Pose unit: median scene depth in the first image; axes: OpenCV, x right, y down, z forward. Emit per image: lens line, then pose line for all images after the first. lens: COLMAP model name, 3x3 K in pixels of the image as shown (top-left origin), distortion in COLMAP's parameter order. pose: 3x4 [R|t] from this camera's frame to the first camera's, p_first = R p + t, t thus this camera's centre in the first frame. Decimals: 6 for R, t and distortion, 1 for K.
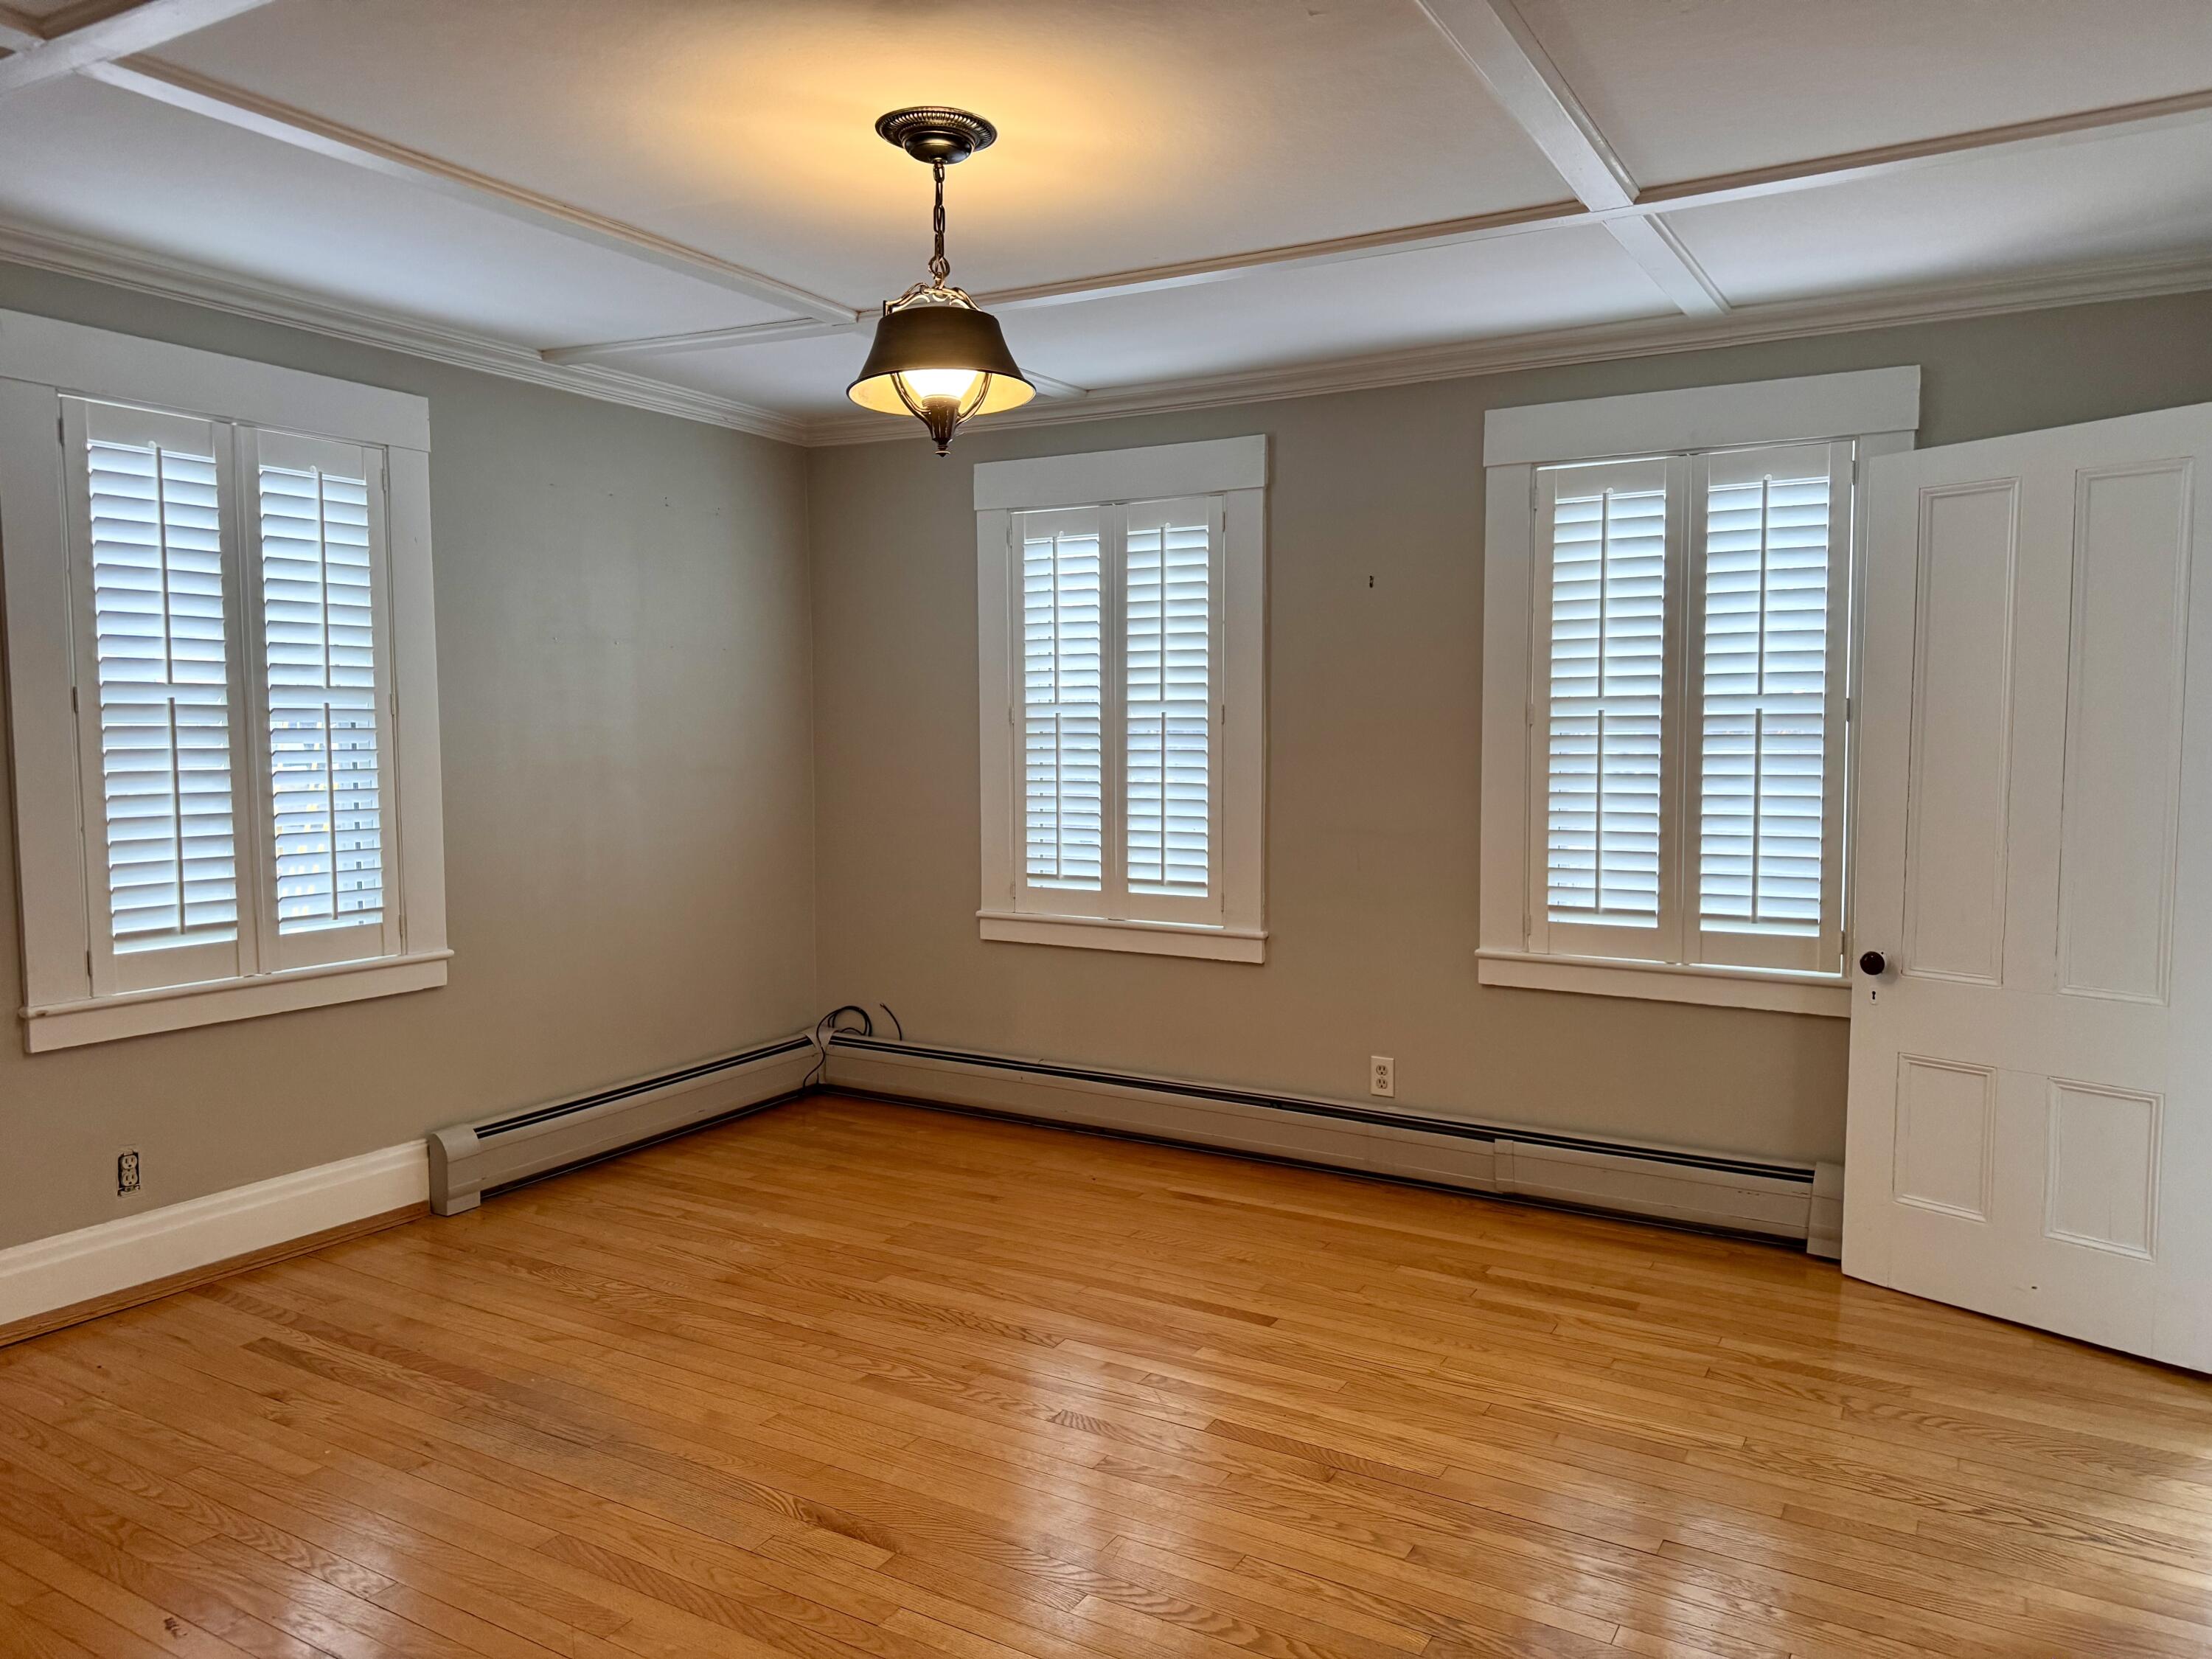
lens RADIAL K [[1552.4, 0, 1110.9], [0, 1552.4, 829.6], [0, 0, 1]] dist [0.044470, -0.011126]
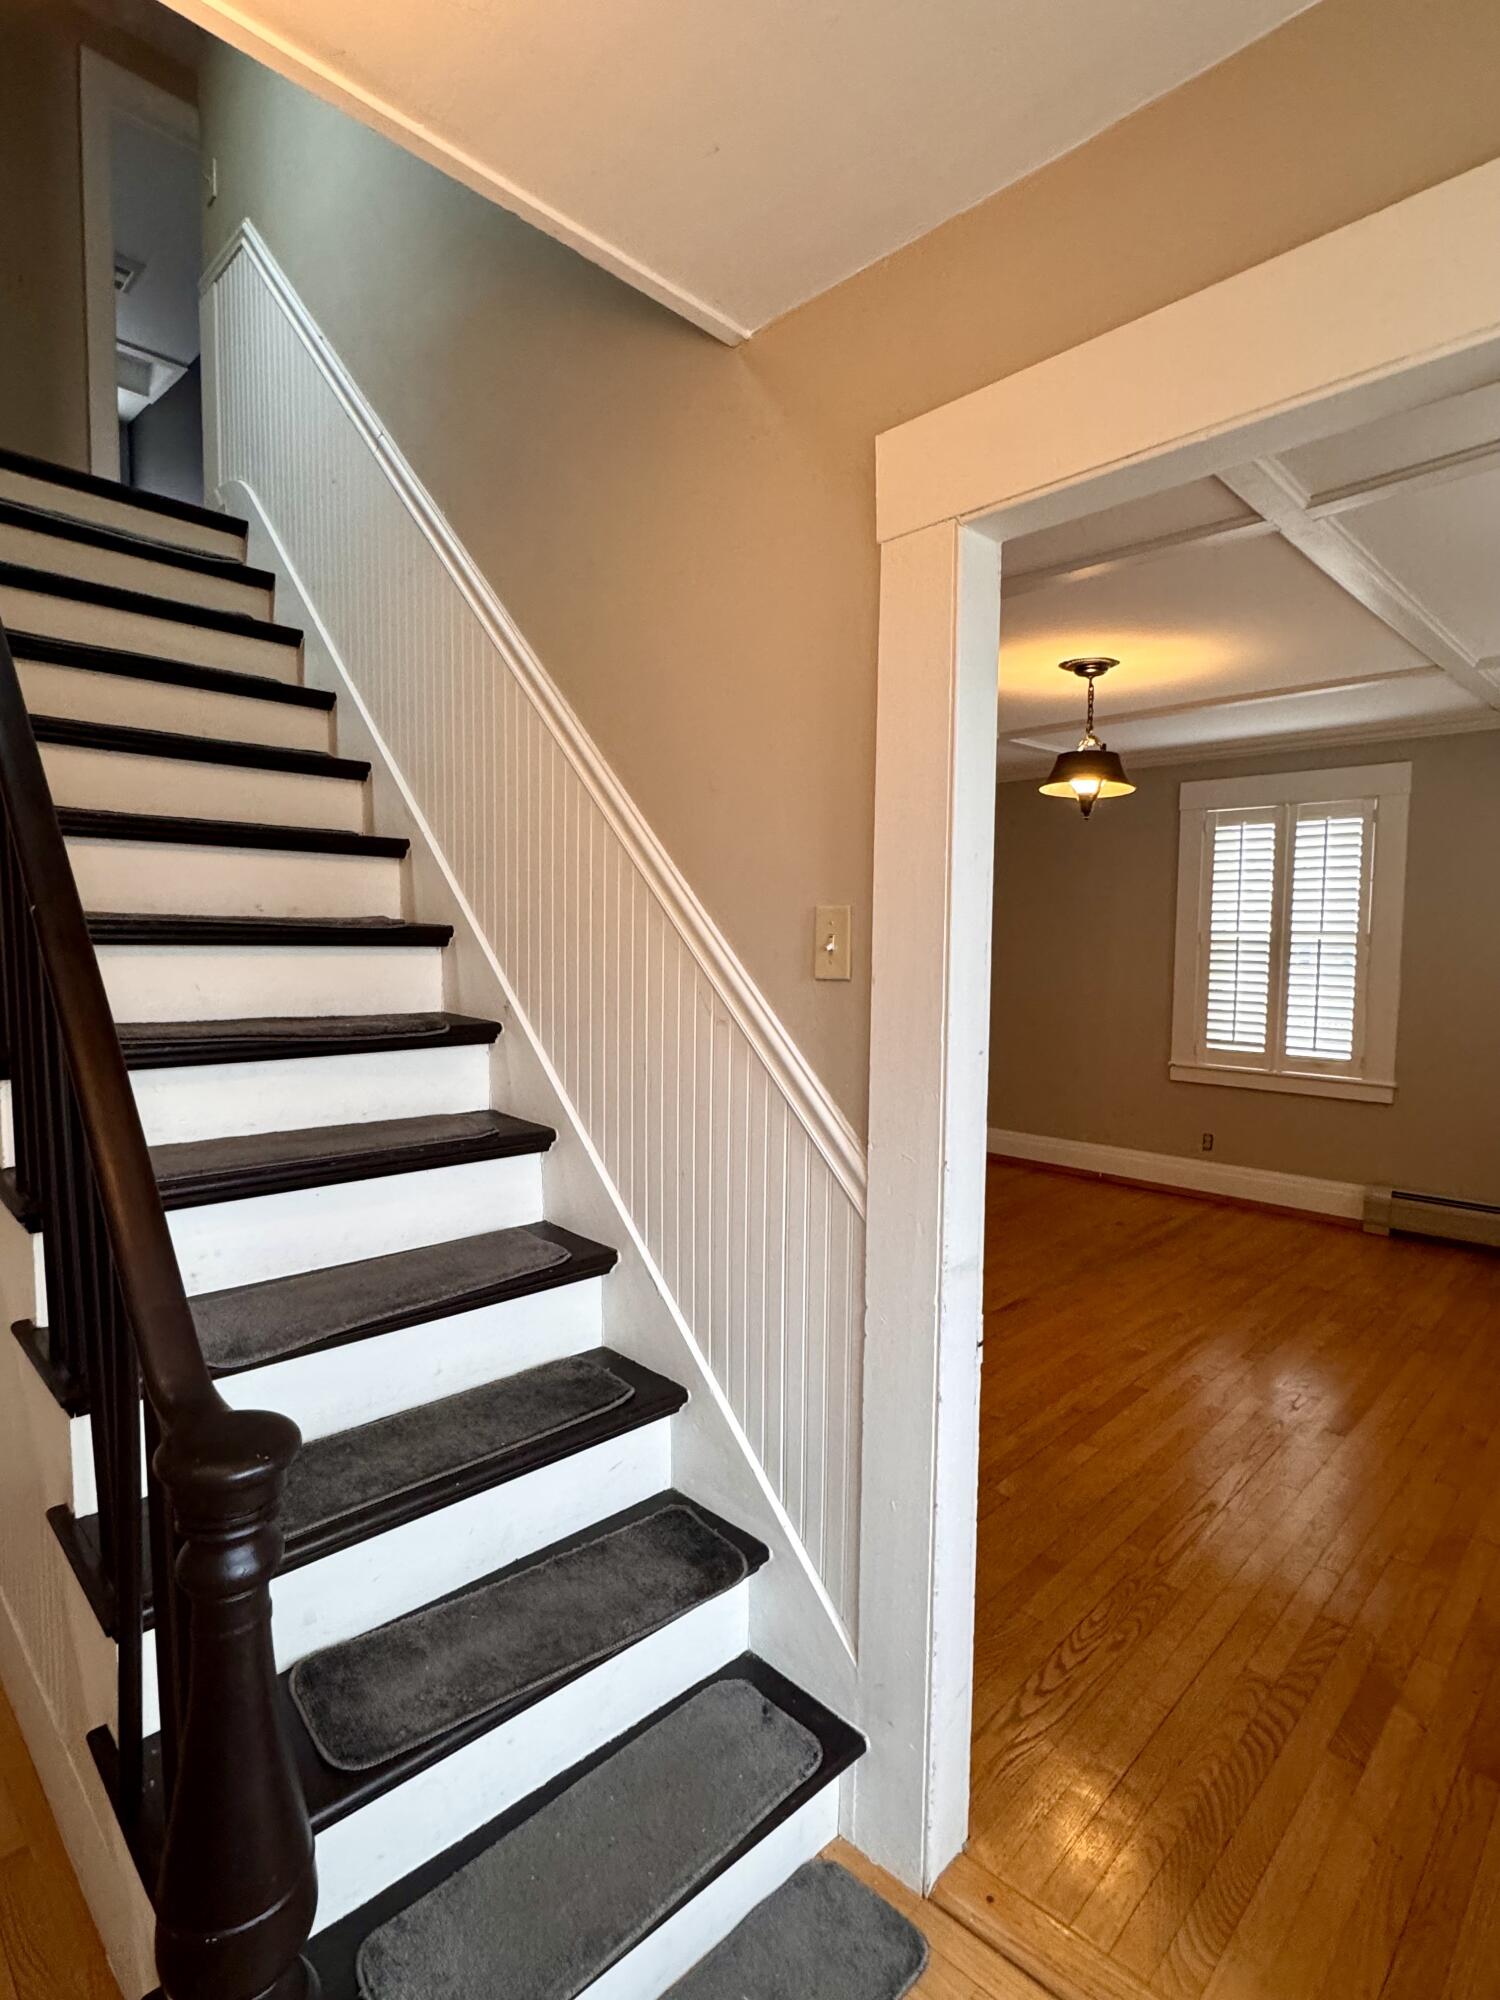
lens RADIAL K [[1062.7, 0, 759.3], [0, 1062.7, 1000.3], [0, 0, 1]] dist [0.017117, -0.000001]
pose [[-0.270503, 0.045167, -0.961659, 1.040824], [-0.074833, 0.994890, 0.067778, -0.046145], [0.959806, 0.090298, -0.265741, 0.770932]]
